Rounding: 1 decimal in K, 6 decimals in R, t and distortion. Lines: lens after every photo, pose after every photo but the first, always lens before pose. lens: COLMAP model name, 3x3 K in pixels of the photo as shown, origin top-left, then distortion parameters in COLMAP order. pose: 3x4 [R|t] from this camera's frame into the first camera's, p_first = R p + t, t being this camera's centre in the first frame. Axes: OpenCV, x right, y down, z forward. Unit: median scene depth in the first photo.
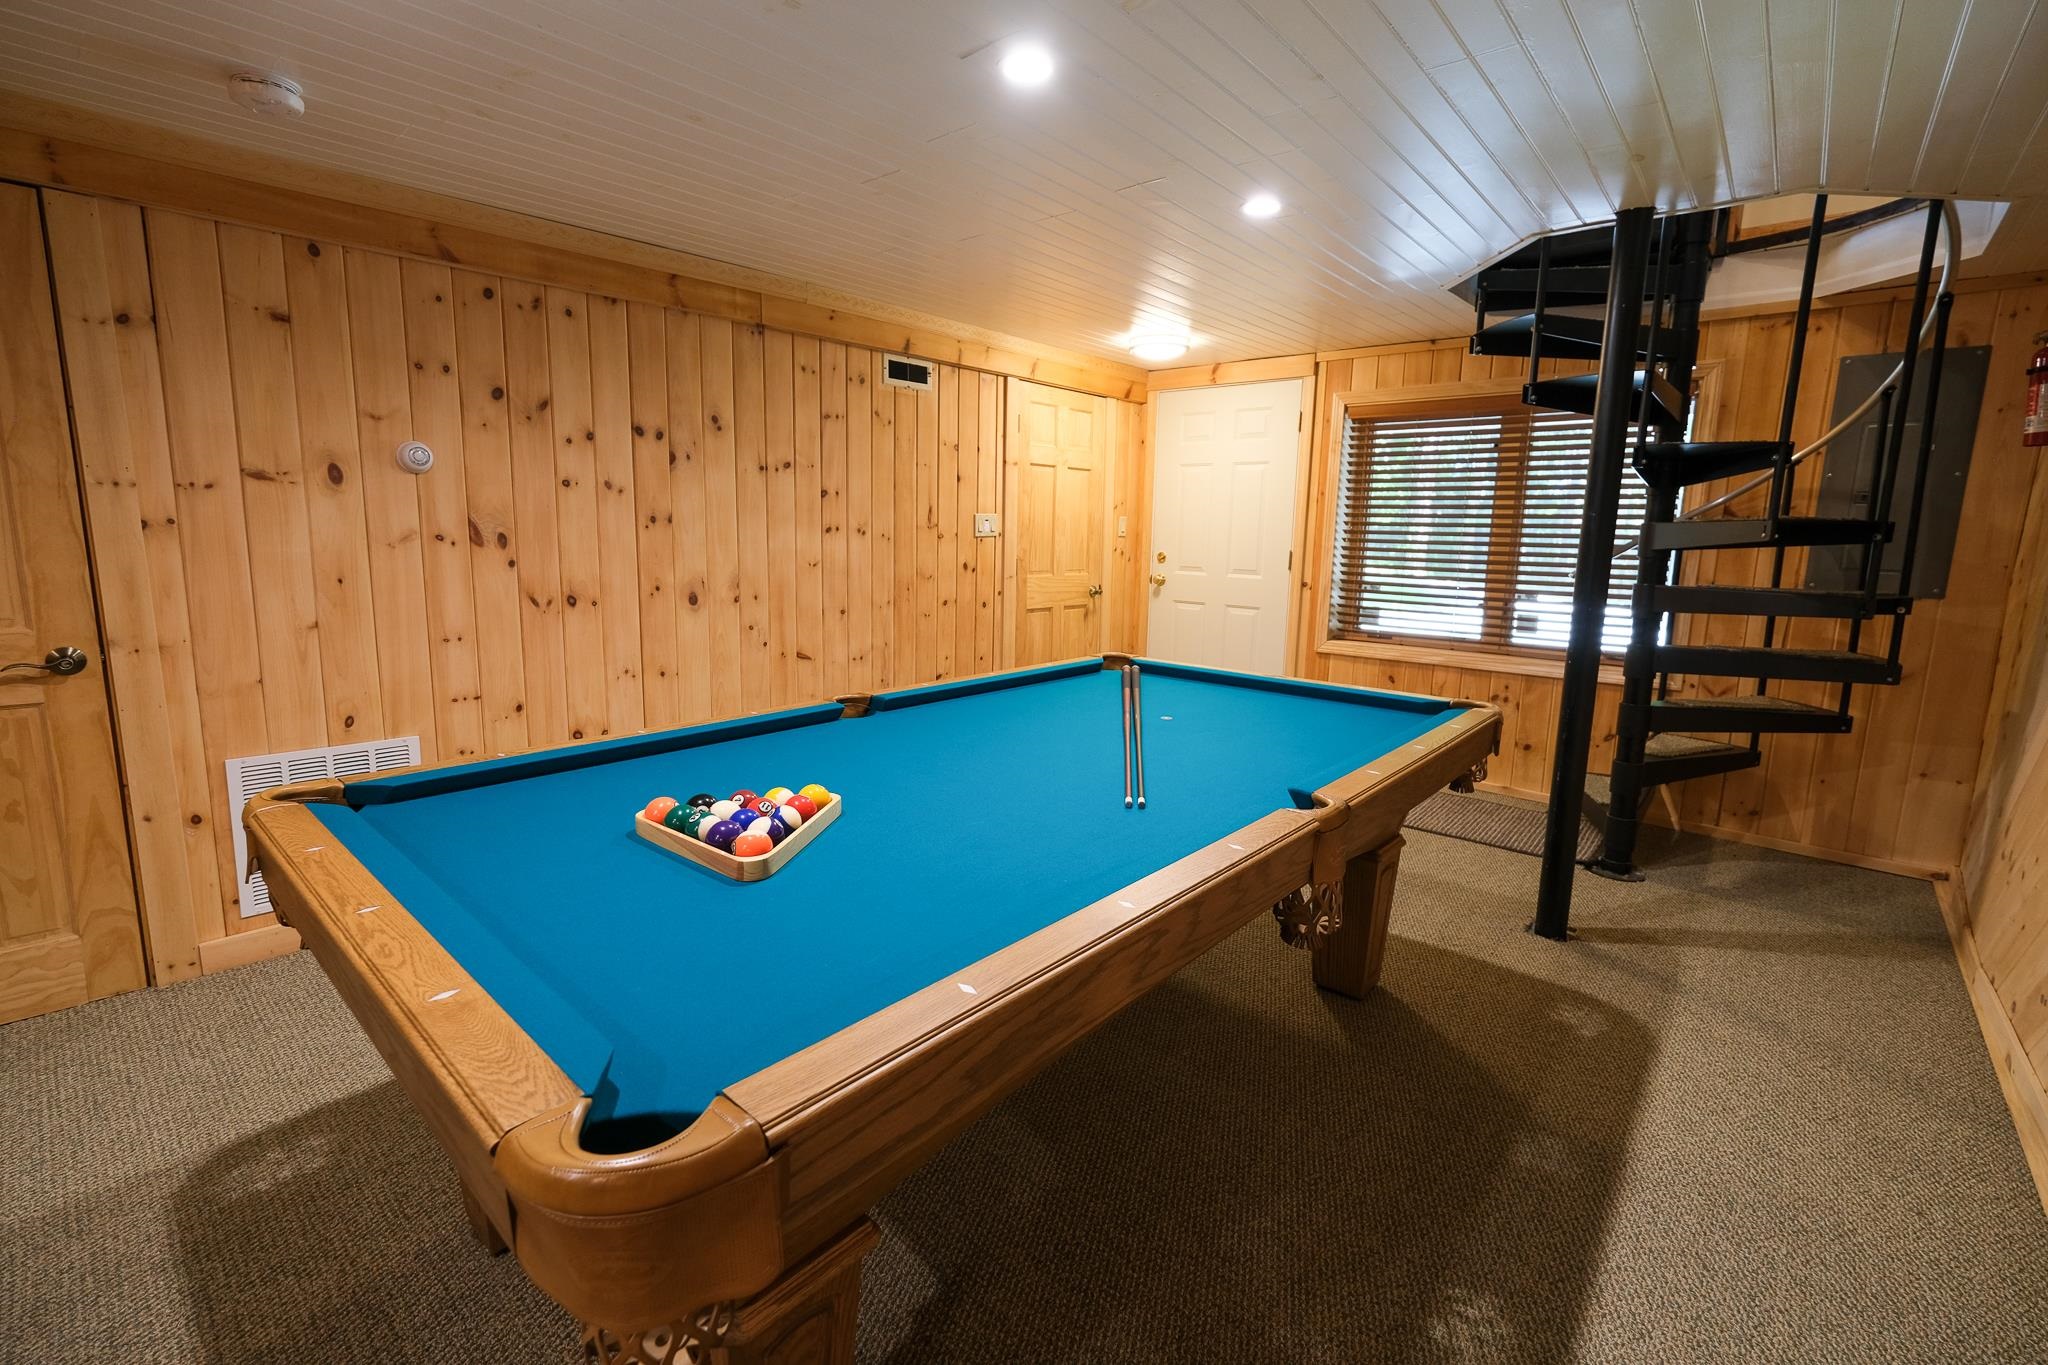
lens RADIAL K [[895.6, 0, 1025.2], [0, 895.6, 666.5], [0, 0, 1]] dist [-0.004758, 0.001769]
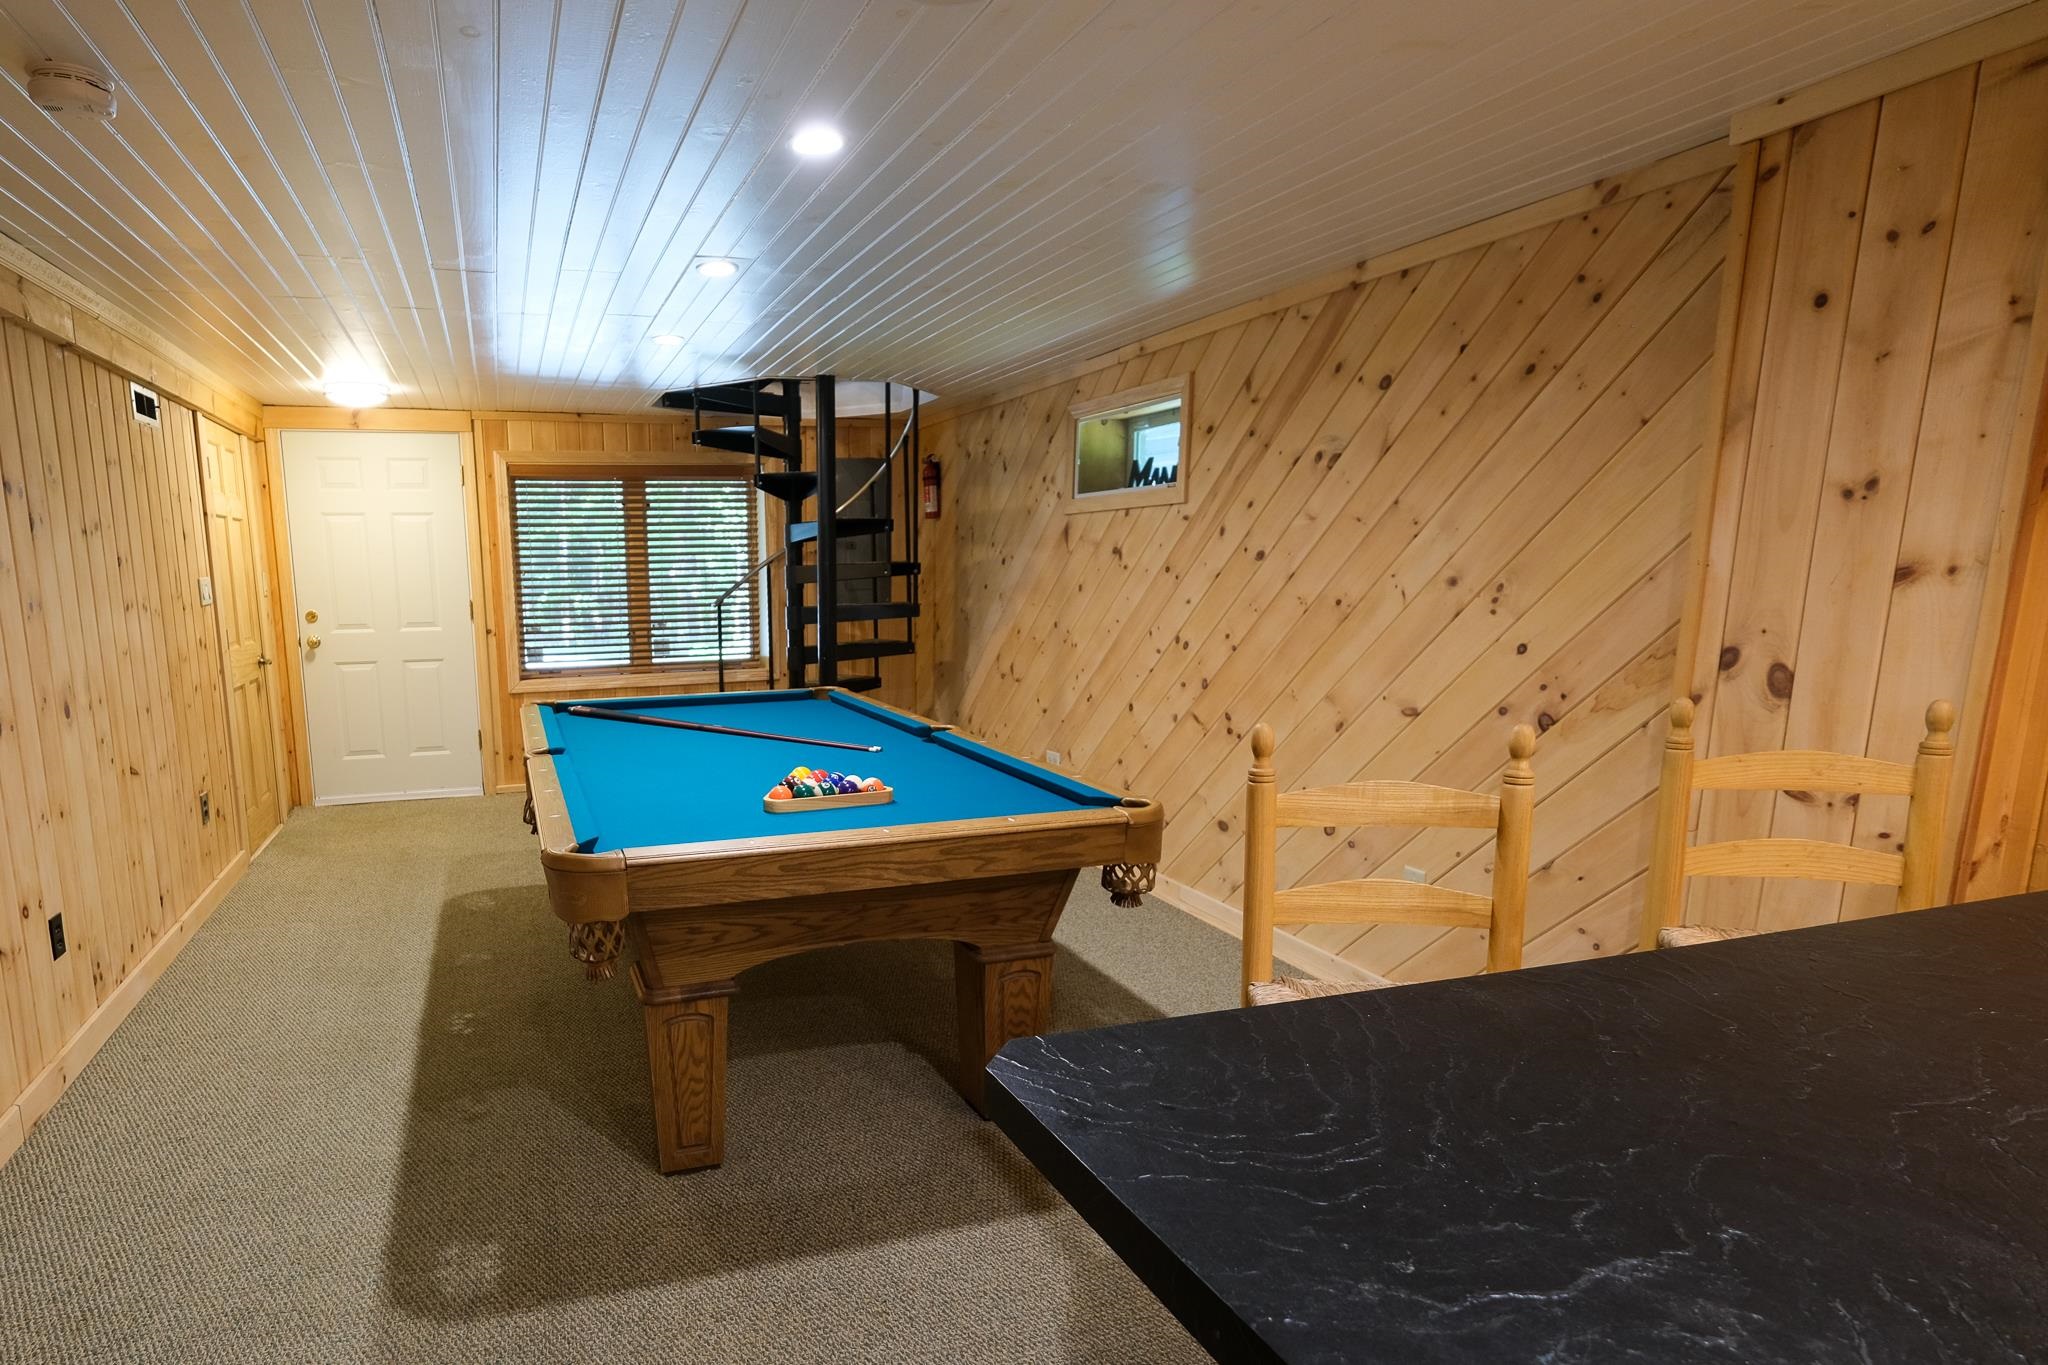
lens RADIAL K [[1084.6, 0, 817.4], [0, 1084.6, 744.8], [0, 0, 1]] dist [0.006830, 0.000528]
pose [[0.539675, -0.170058, 0.824519, -0.589159], [0.158281, 0.982416, 0.099024, -0.028067], [-0.826860, 0.077065, 0.557102, -0.015926]]
